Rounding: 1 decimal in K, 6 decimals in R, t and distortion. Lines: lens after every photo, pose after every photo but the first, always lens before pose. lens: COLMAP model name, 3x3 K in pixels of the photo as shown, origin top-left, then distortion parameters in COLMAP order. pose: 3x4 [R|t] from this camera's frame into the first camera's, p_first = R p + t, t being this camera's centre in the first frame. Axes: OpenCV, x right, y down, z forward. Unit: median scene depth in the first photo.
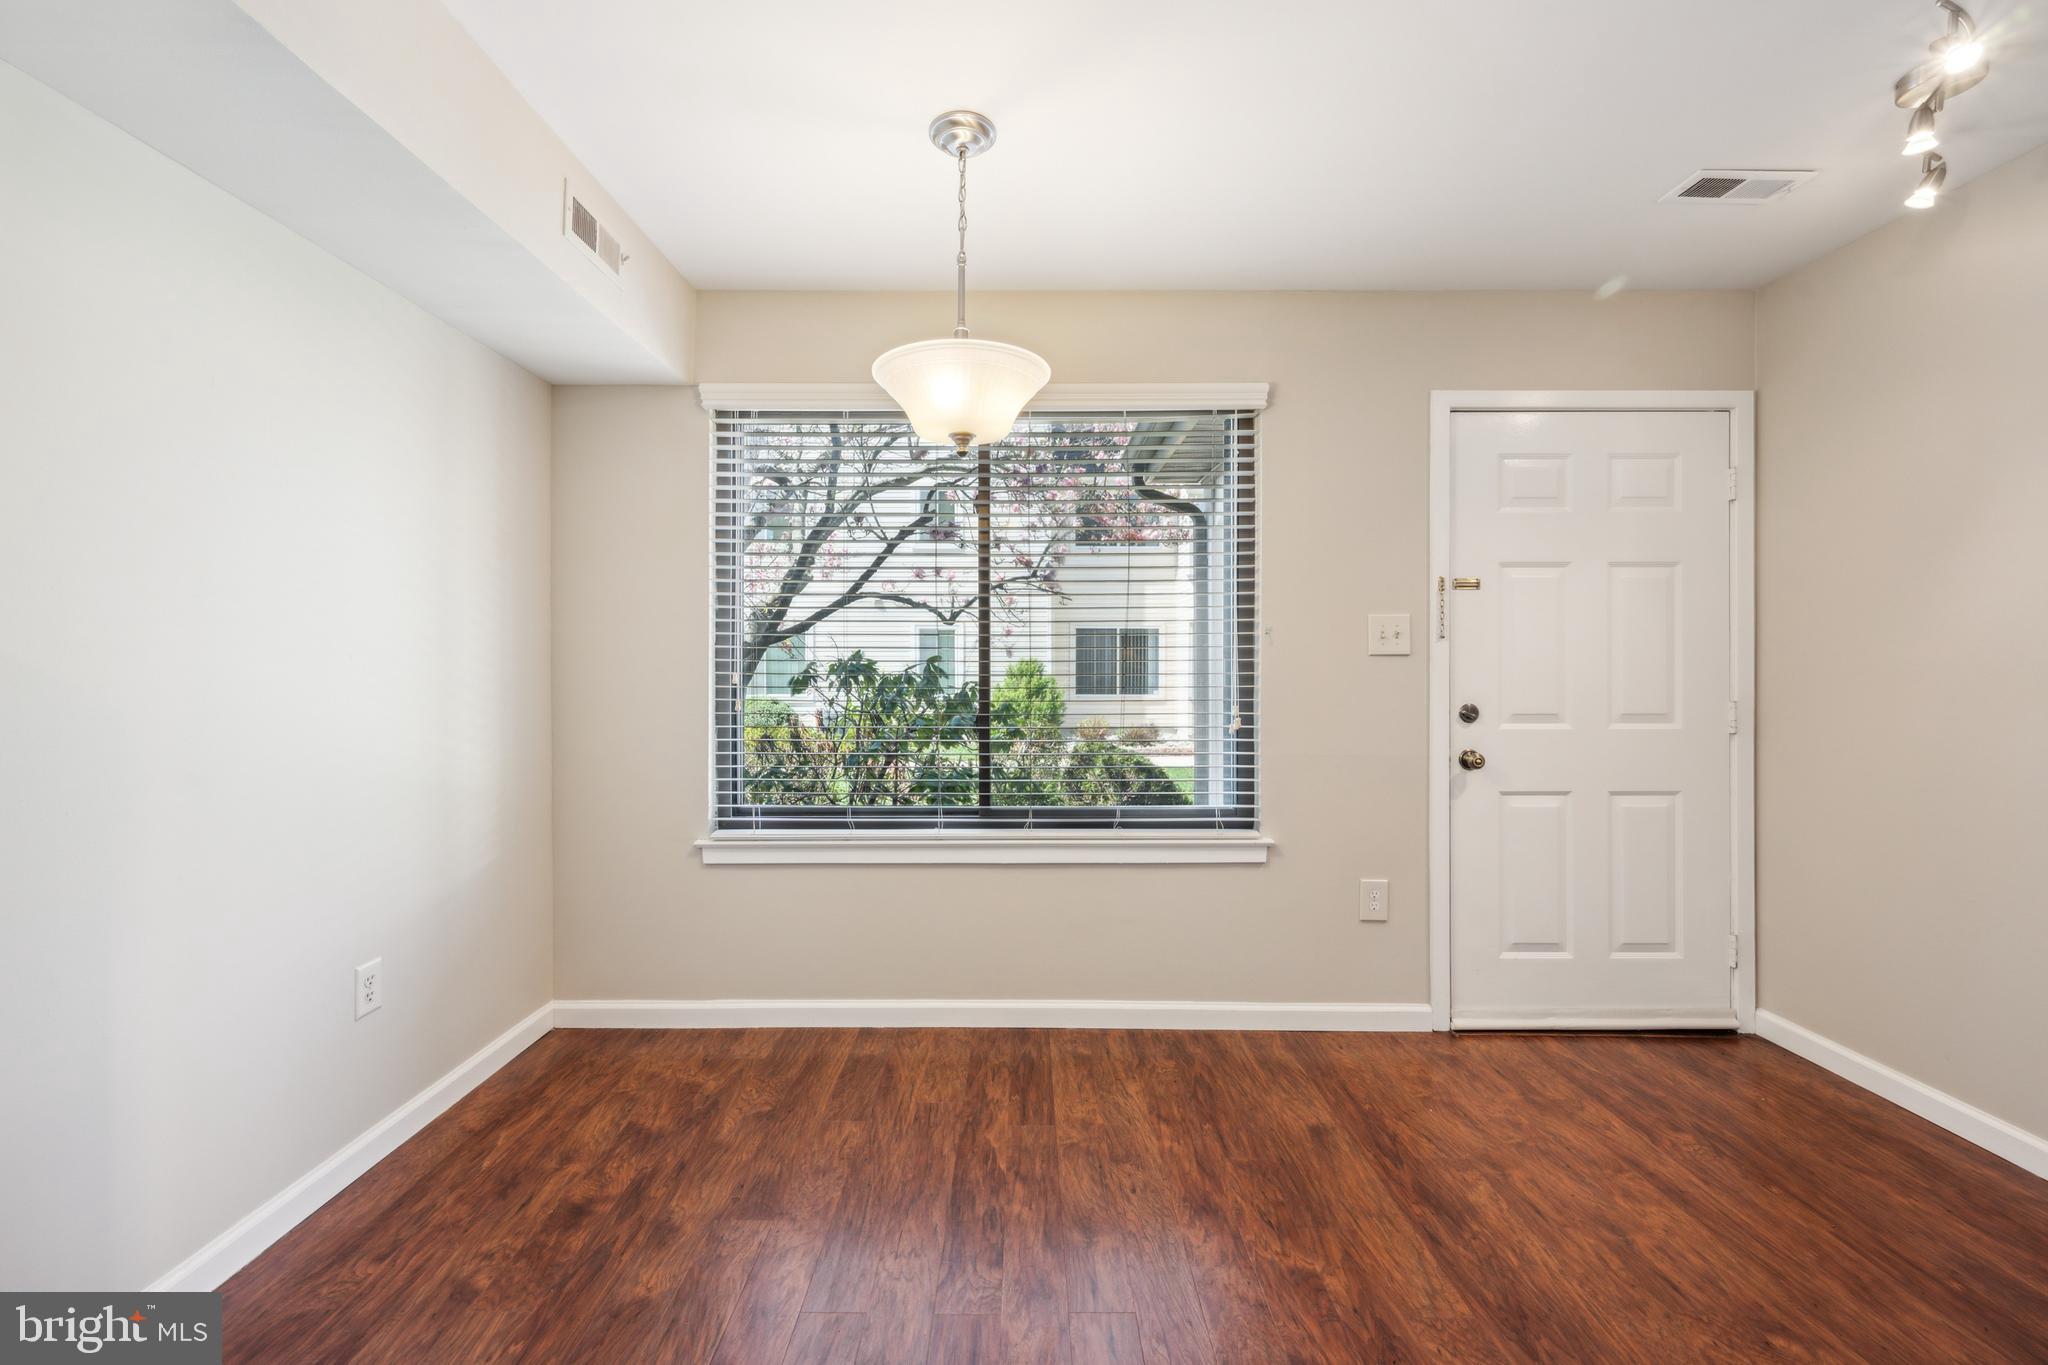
lens RADIAL K [[829.3, 0, 1018.6], [0, 829.3, 660.8], [0, 0, 1]] dist [0.004551, -0.000330]
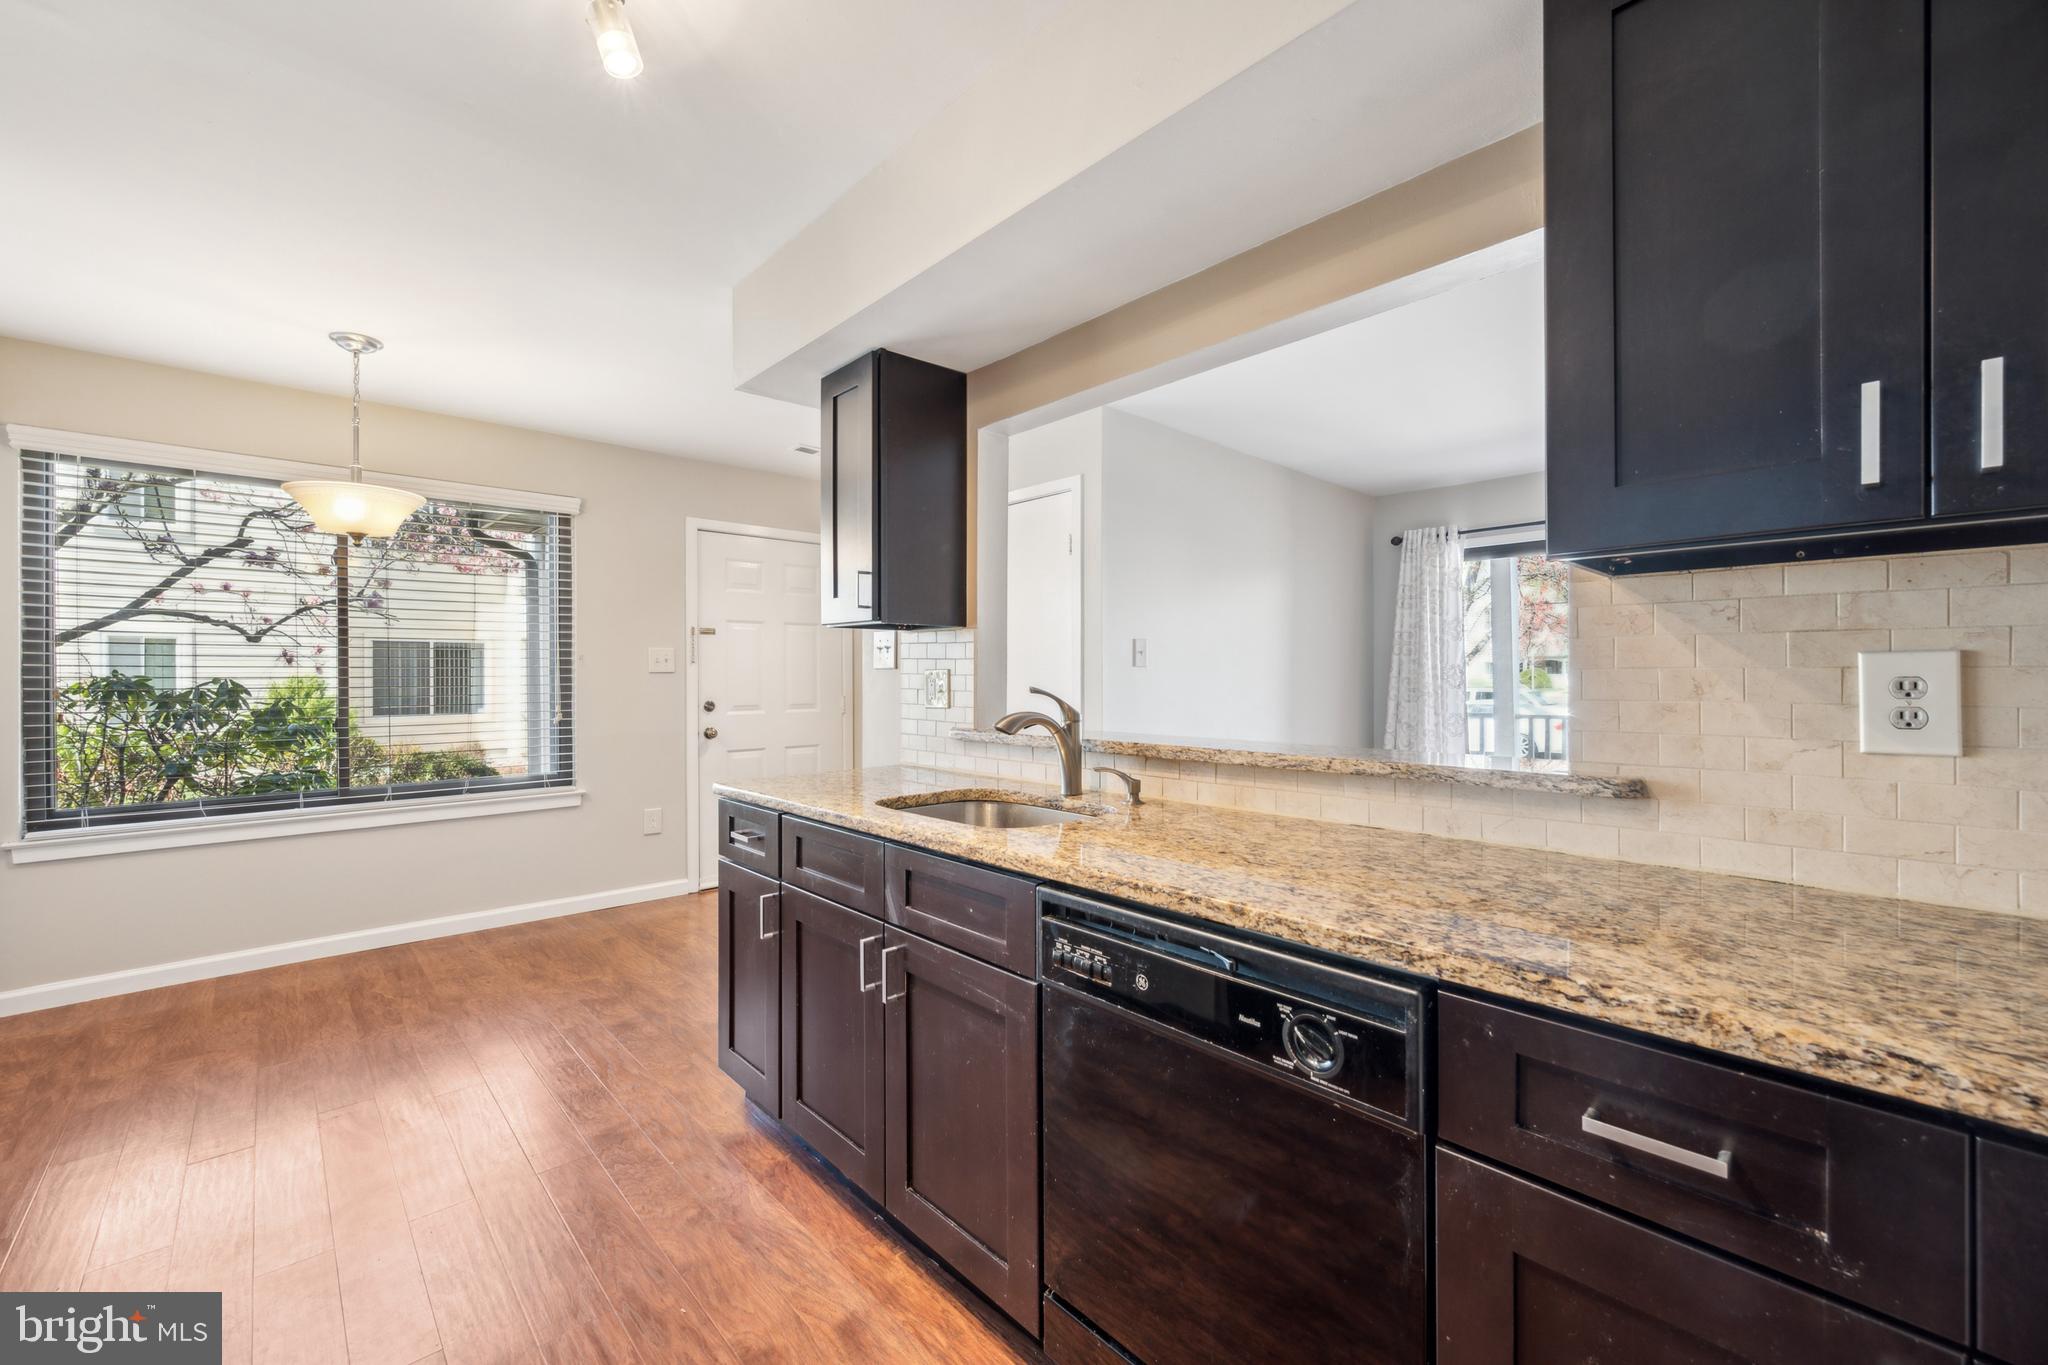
lens RADIAL K [[829.3, 0, 1018.1], [0, 829.3, 676.3], [0, 0, 1]] dist [0.004551, -0.000330]
pose [[0.735097, -0.003580, 0.677952, -0.152860], [0.003905, 0.999992, 0.001046, 0.001735], [-0.677950, 0.001879, 0.735105, -0.703036]]
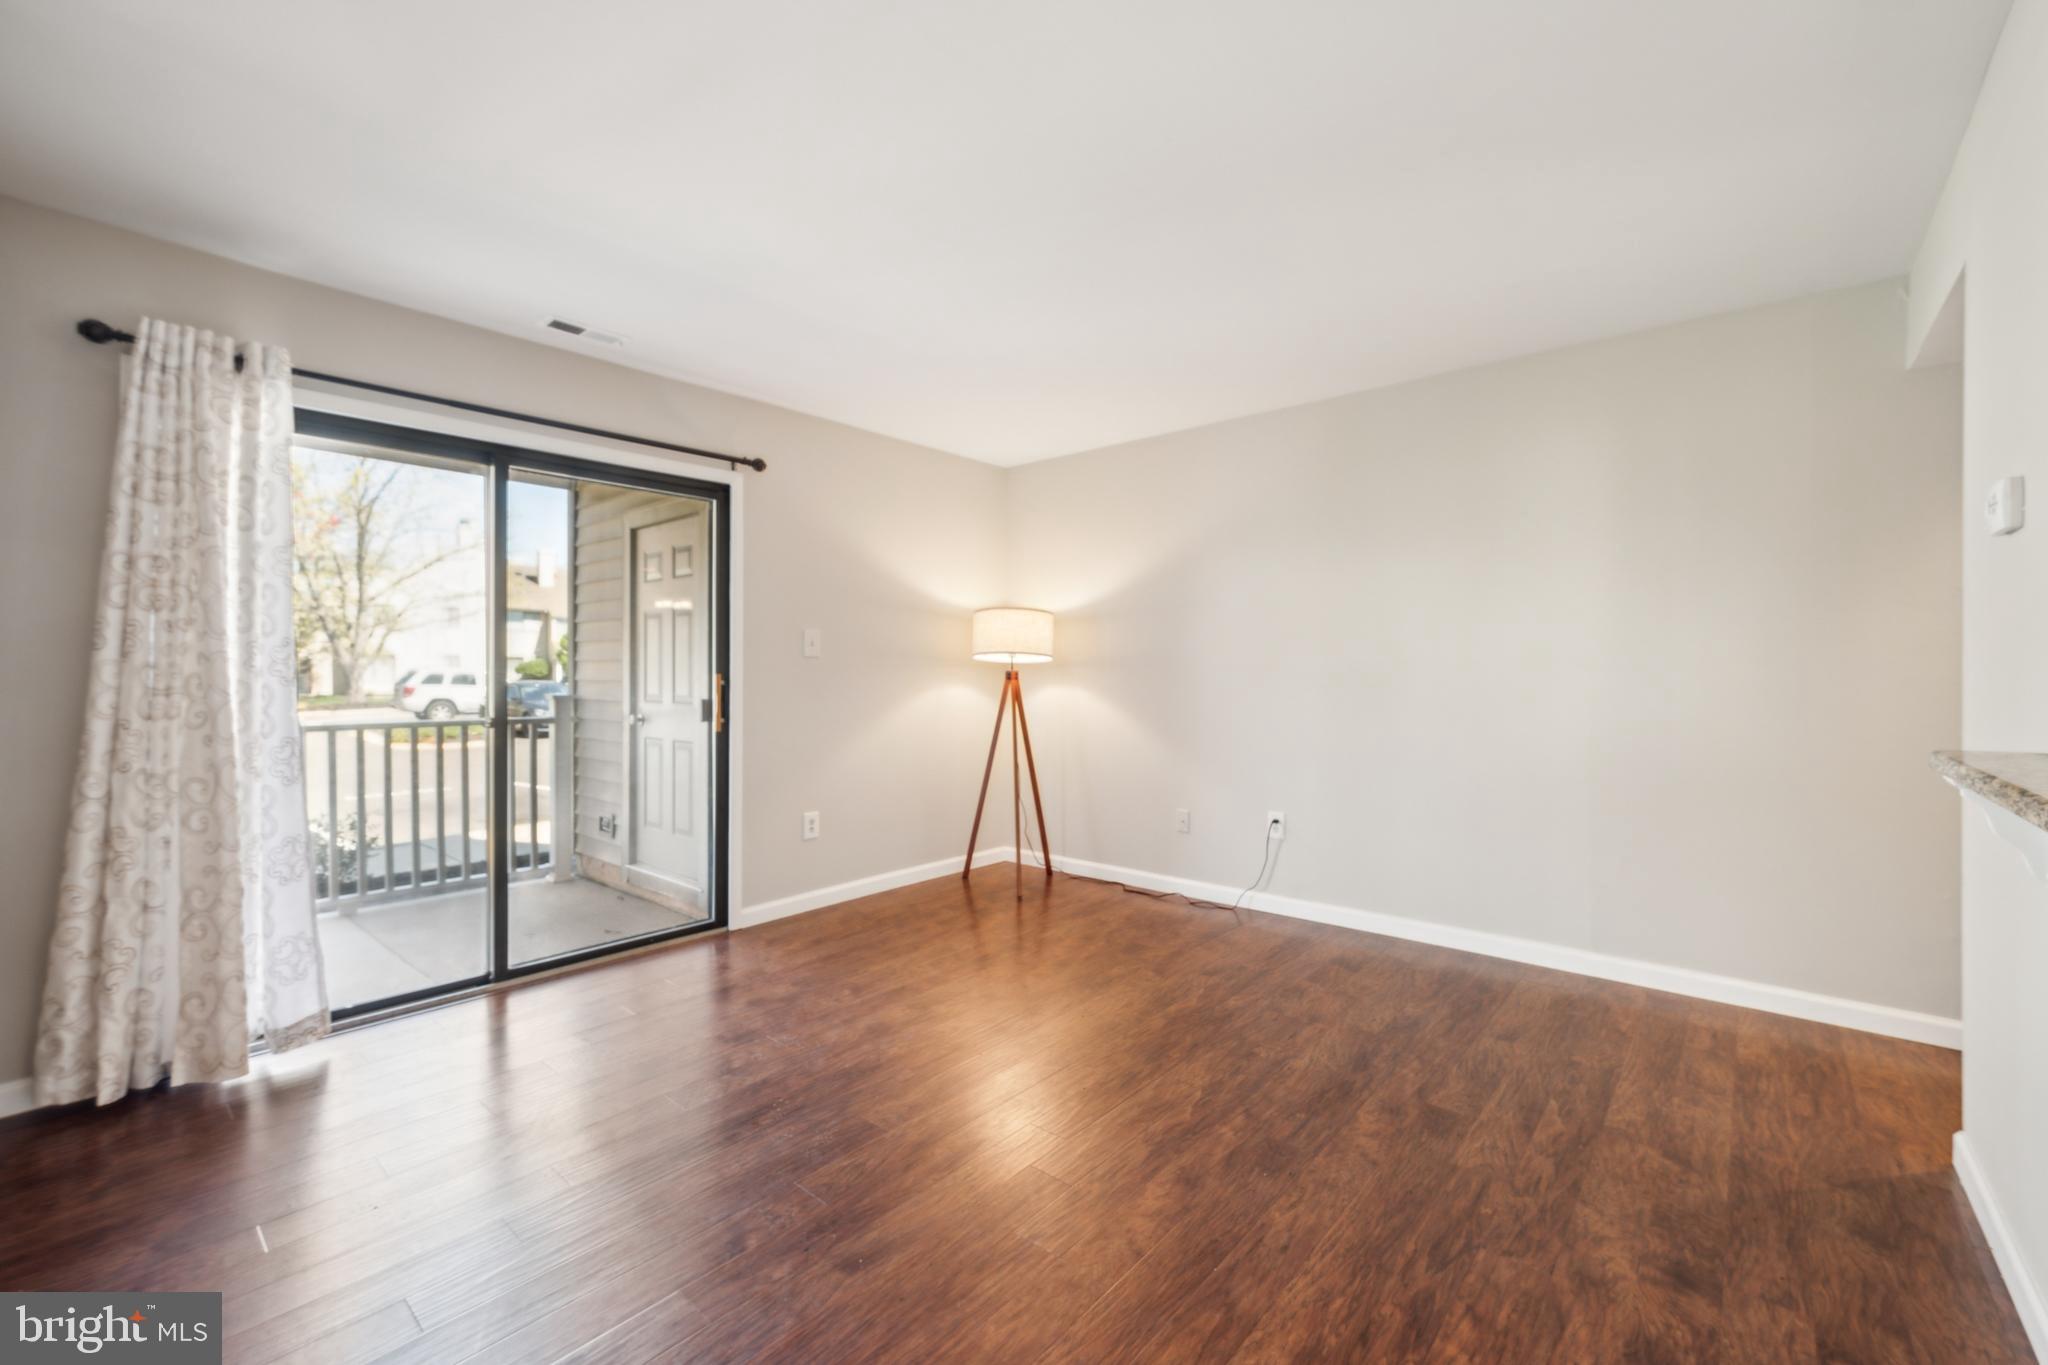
lens RADIAL K [[829.3, 0, 1055.5], [0, 829.3, 679.9], [0, 0, 1]] dist [0.004551, -0.000330]
pose [[-0.769680, -0.011582, 0.638325, 0.605267], [-0.005277, 0.999917, 0.011780, 0.013642], [-0.638409, 0.005699, -0.769676, 0.176221]]
